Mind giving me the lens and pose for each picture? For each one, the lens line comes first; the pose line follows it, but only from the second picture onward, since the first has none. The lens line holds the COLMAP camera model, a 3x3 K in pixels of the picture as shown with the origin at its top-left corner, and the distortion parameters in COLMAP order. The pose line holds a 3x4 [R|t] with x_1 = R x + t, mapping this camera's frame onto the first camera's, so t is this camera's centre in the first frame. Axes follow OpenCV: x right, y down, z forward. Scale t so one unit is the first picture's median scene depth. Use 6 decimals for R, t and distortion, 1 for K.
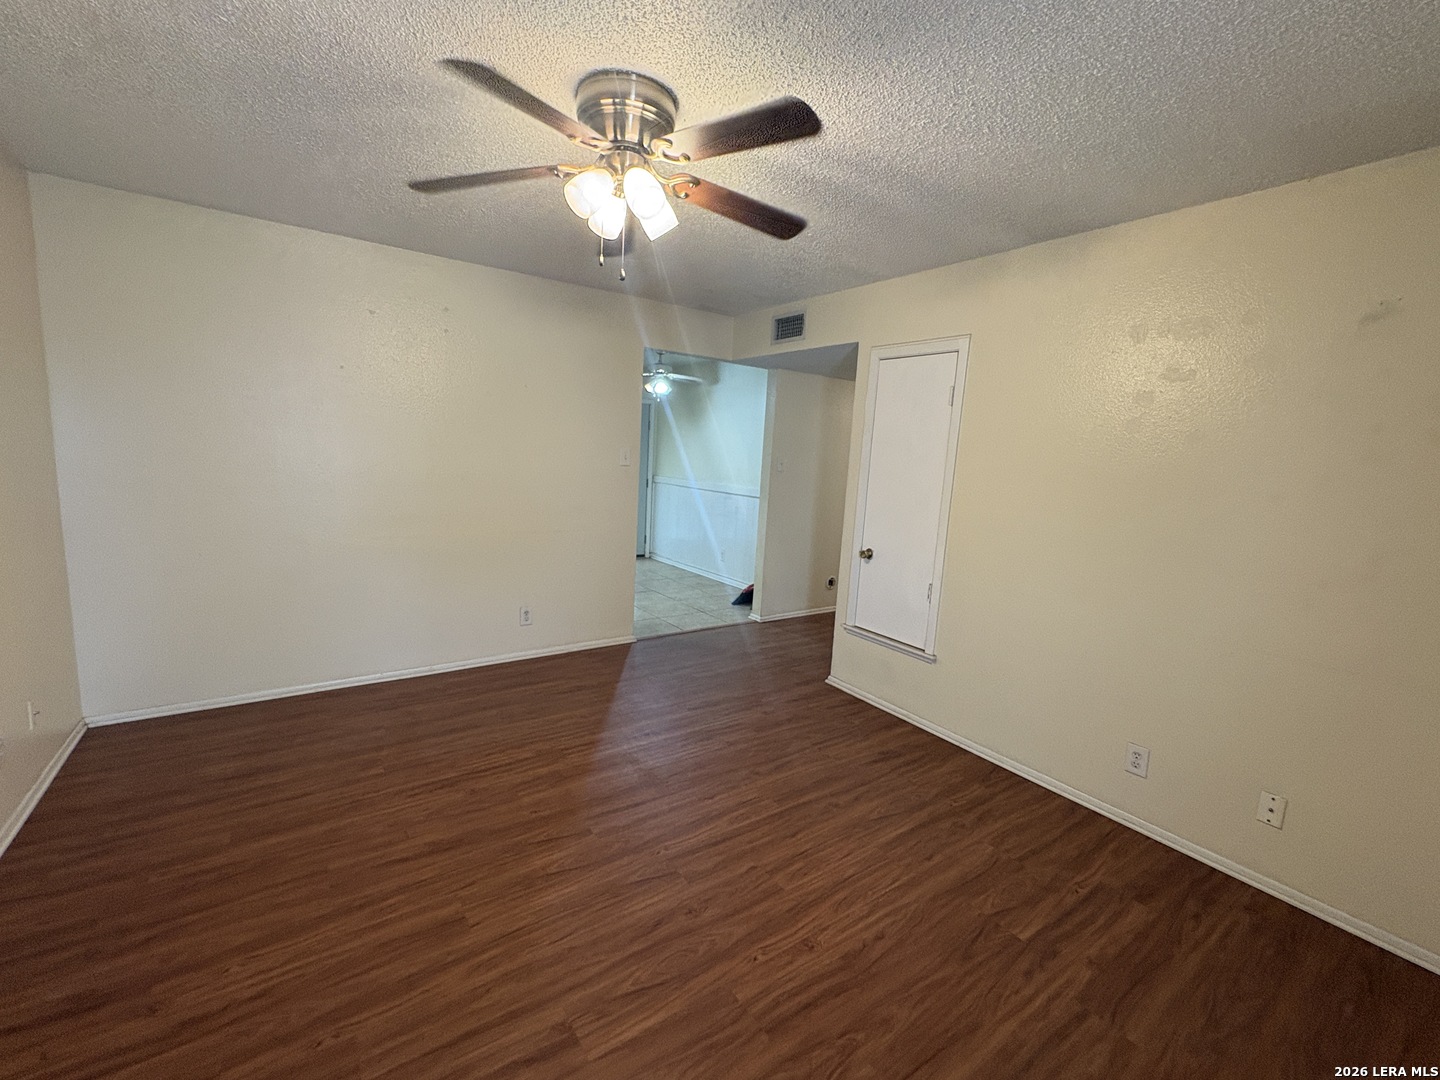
lens RADIAL K [[606.4, 0, 718.8], [0, 606.4, 538.2], [0, 0, 1]] dist [-0.000806, 0.000375]
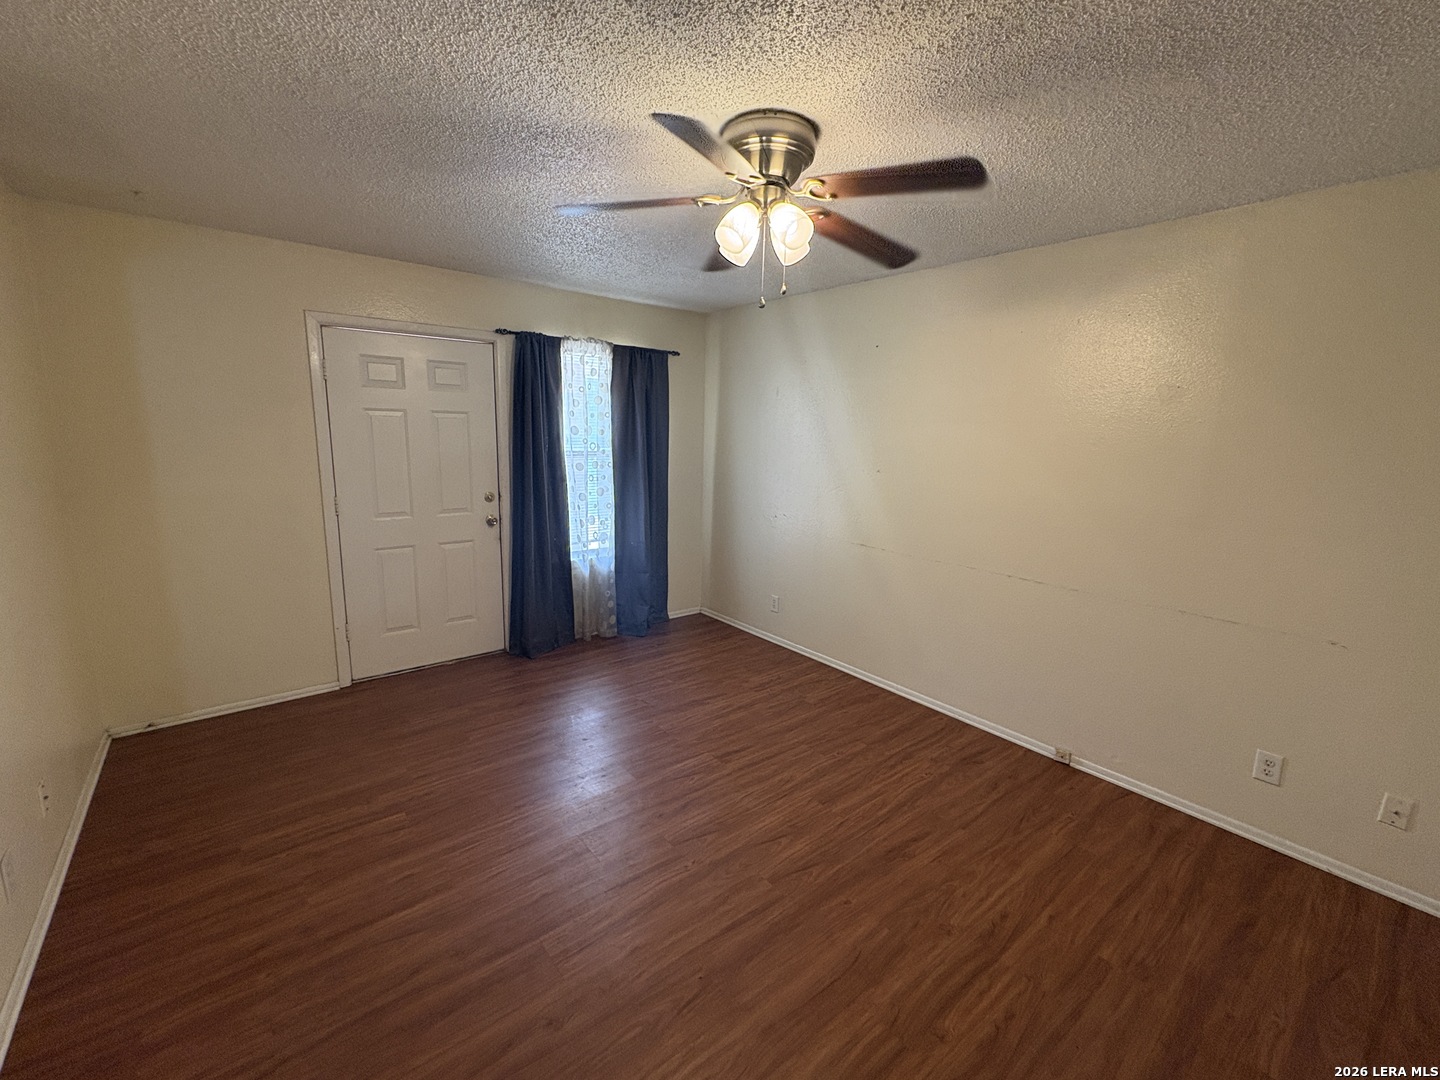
lens RADIAL K [[606.4, 0, 718.8], [0, 606.4, 538.2], [0, 0, 1]] dist [-0.000806, 0.000375]
pose [[-0.994295, -0.065361, -0.084297, -0.022725], [-0.088717, 0.945492, 0.313329, -0.324899], [0.059223, 0.319020, -0.945896, 1.859125]]
